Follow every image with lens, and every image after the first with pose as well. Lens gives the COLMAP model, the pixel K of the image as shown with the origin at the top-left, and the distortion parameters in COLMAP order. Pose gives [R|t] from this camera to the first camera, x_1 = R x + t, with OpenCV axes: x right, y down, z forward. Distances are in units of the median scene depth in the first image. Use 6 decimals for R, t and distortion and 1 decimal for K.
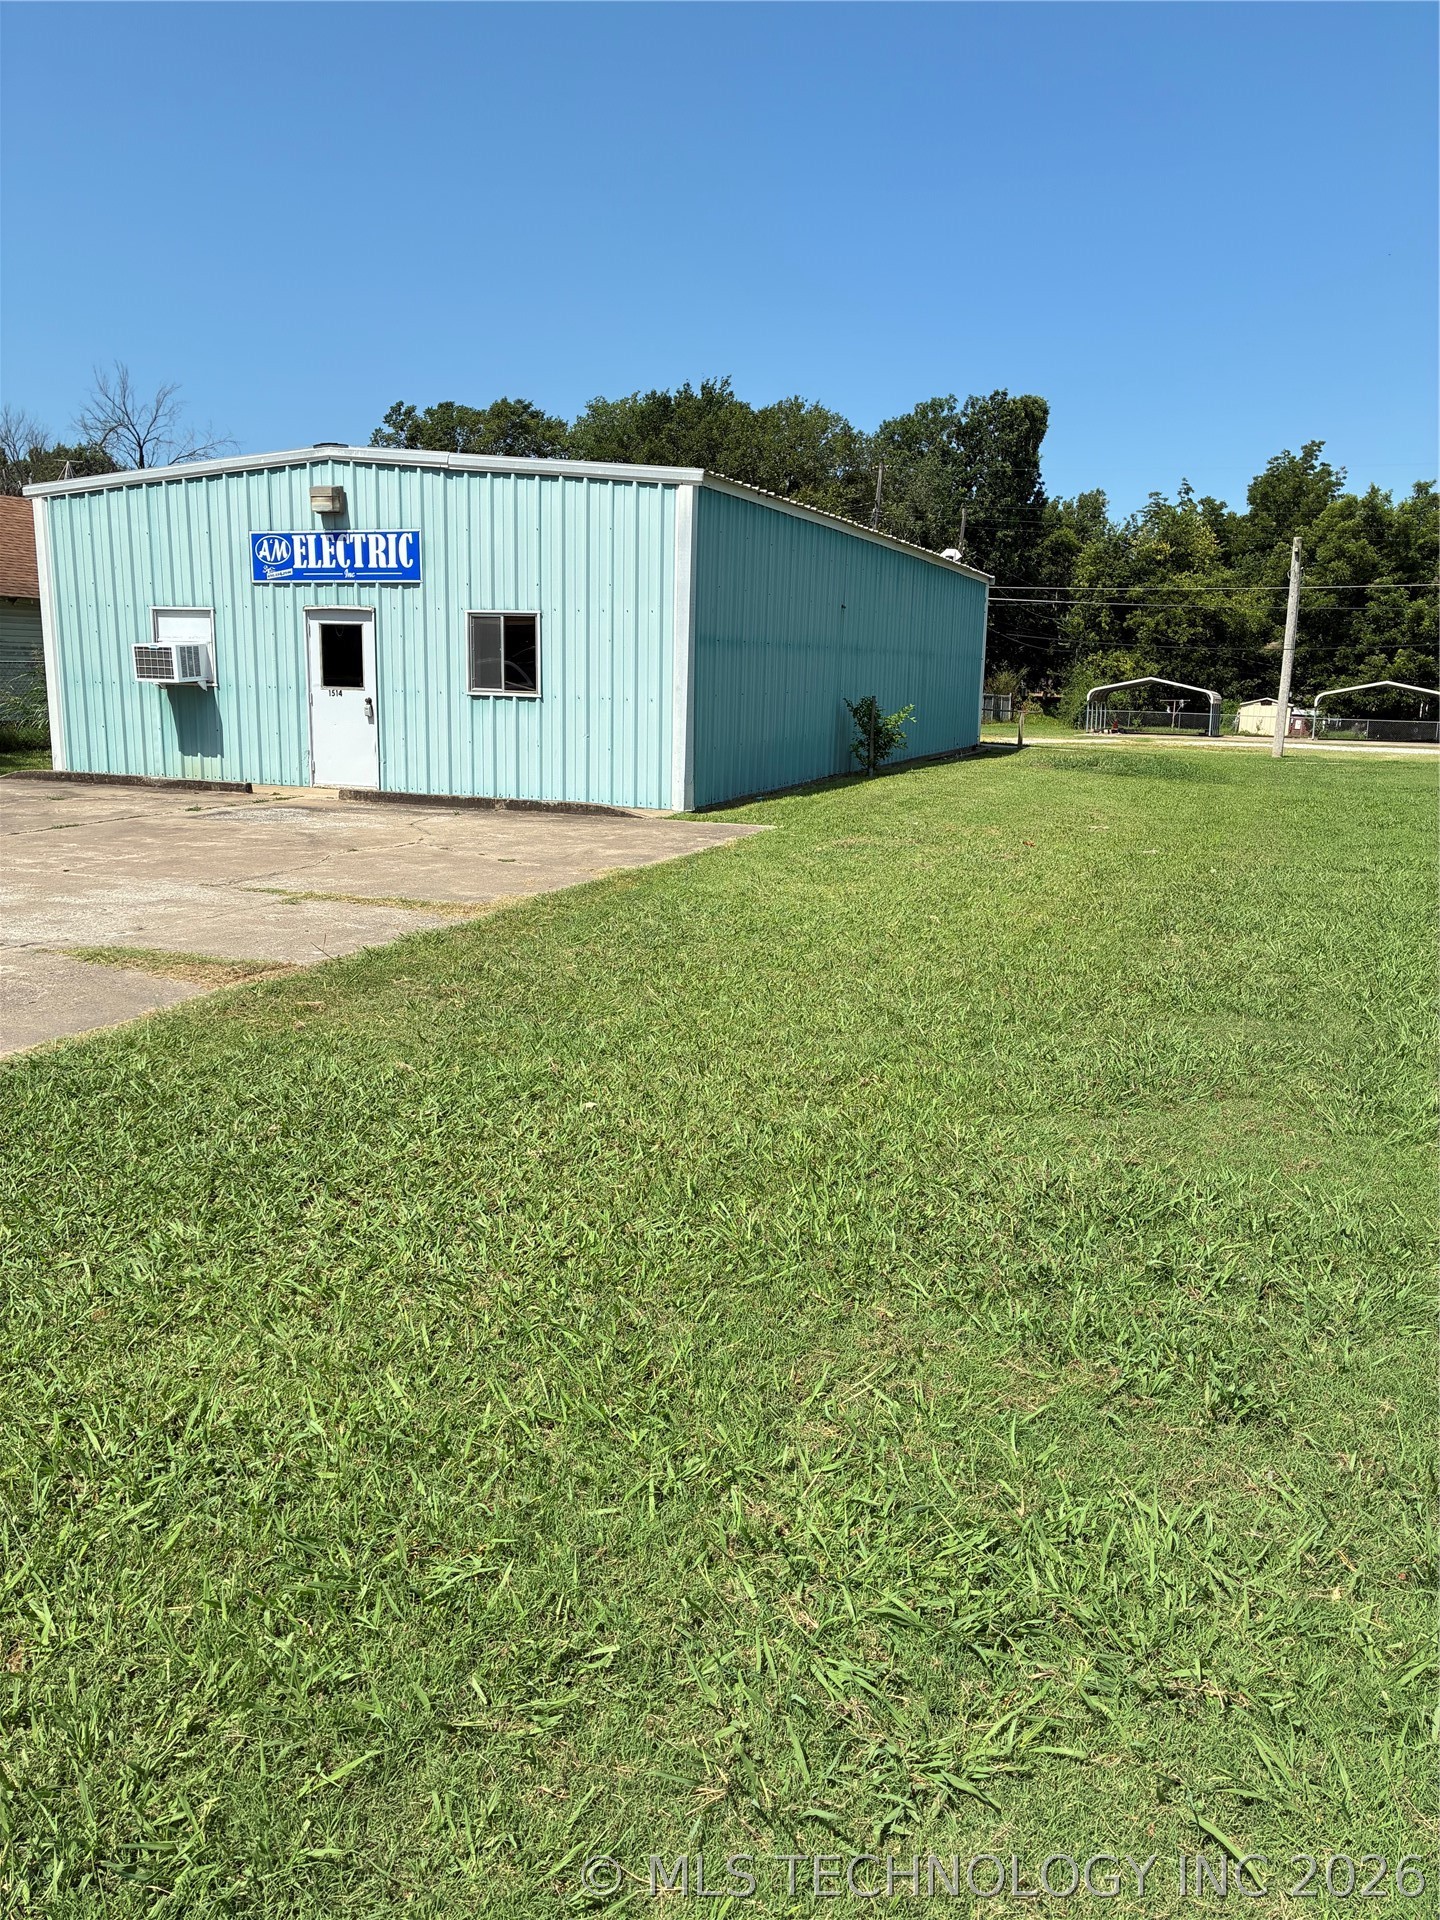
lens RADIAL K [[1463.4, 0, 712.6], [0, 1463.4, 963.1], [0, 0, 1]] dist [0.037851, -0.039193]
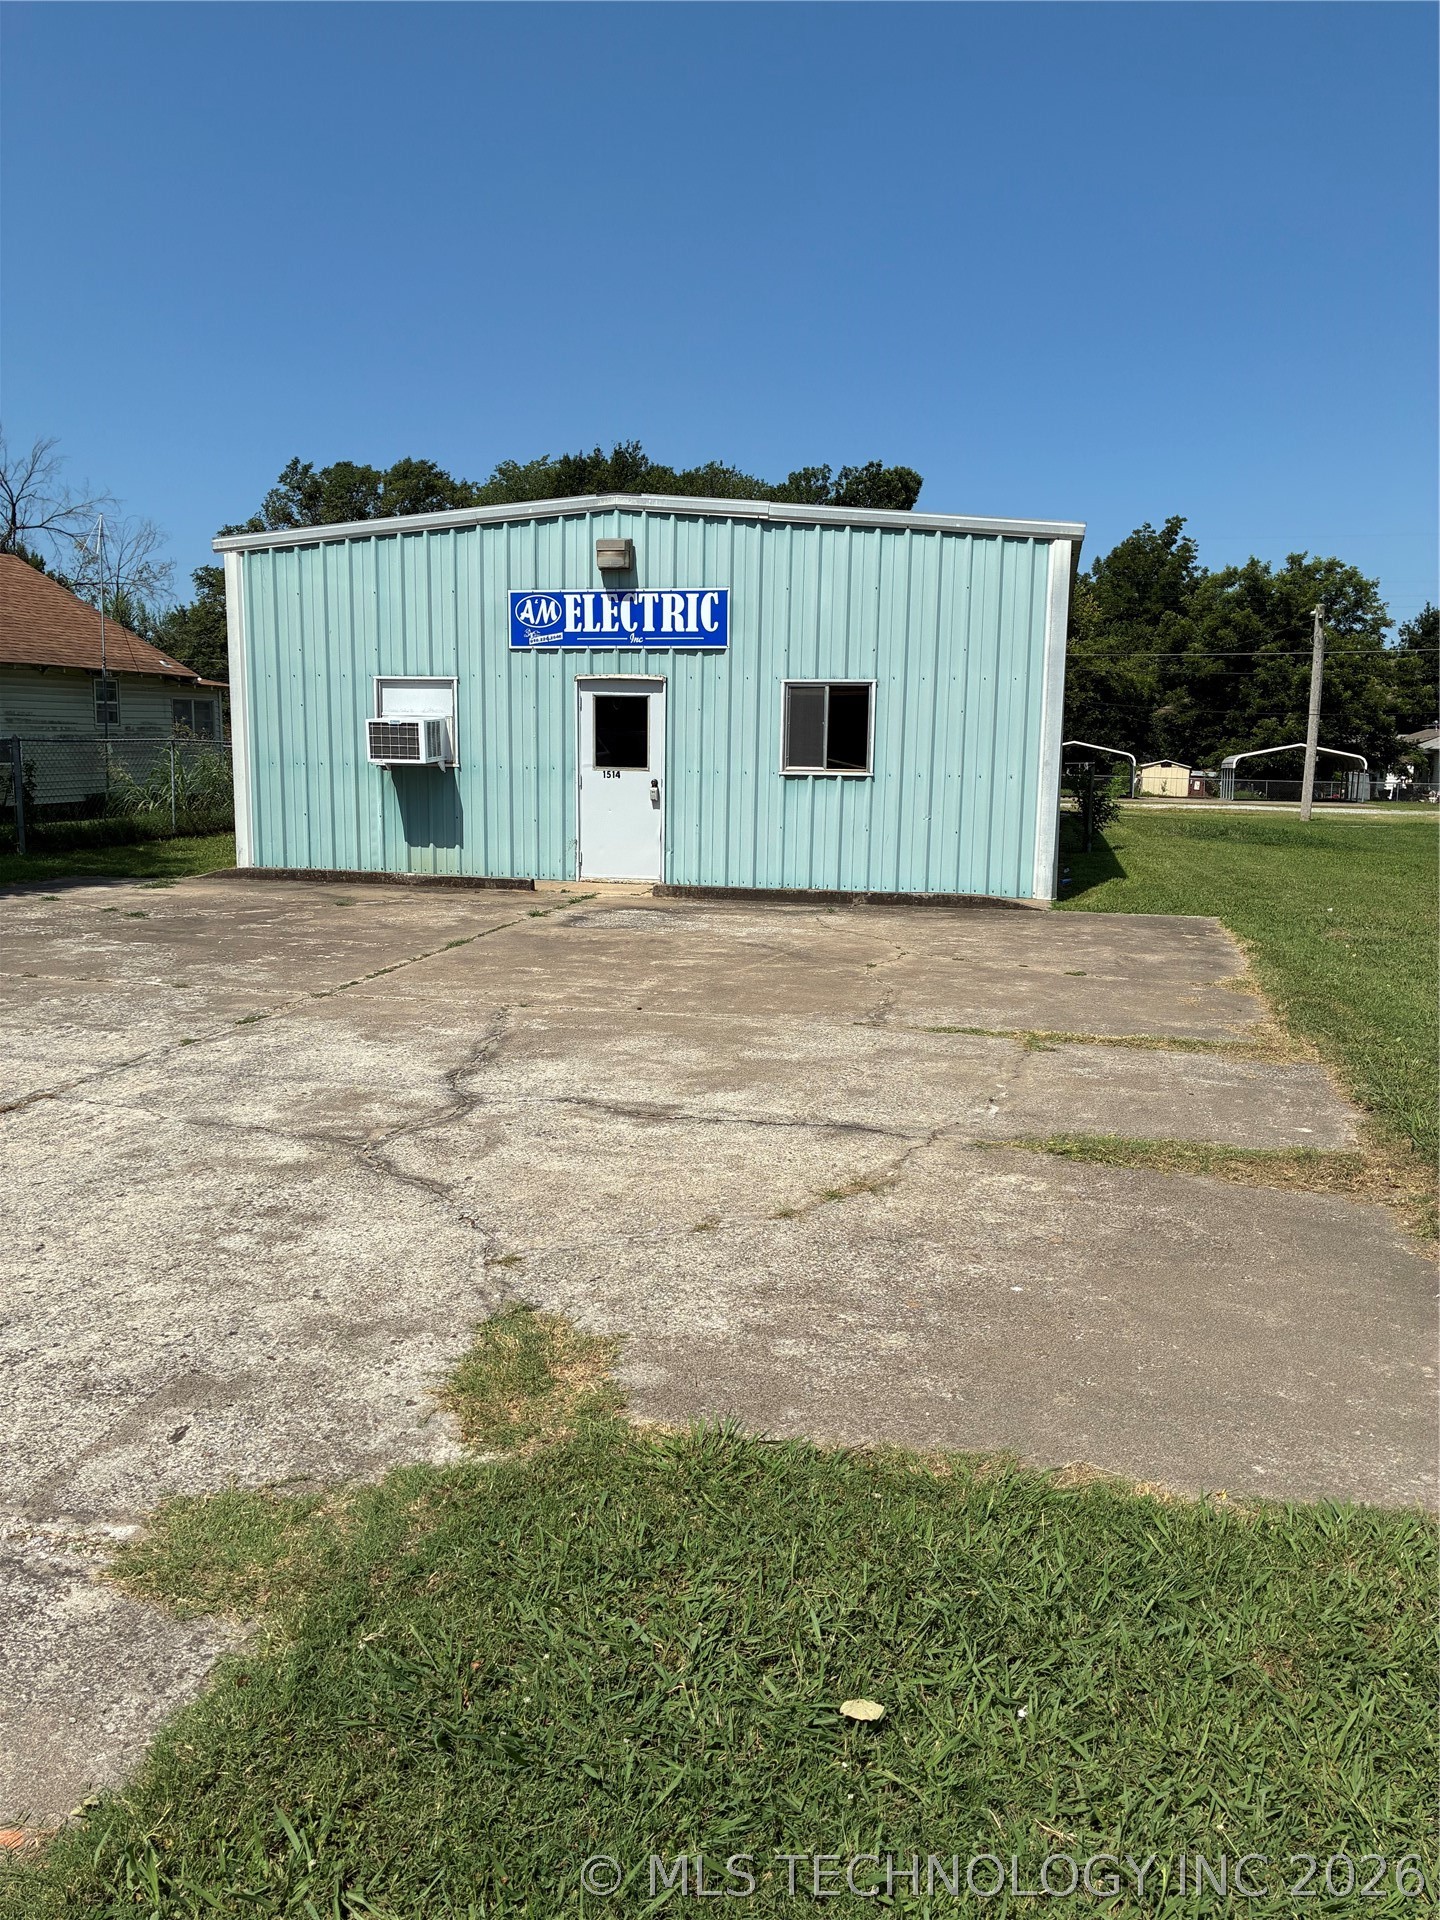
lens RADIAL K [[1463.4, 0, 717.7], [0, 1463.4, 968.3], [0, 0, 1]] dist [0.037851, -0.039193]
pose [[0.991108, -0.027723, 0.130137, -0.310673], [0.032780, 0.998782, -0.036879, -0.033996], [-0.128956, 0.040817, 0.990810, 0.132738]]
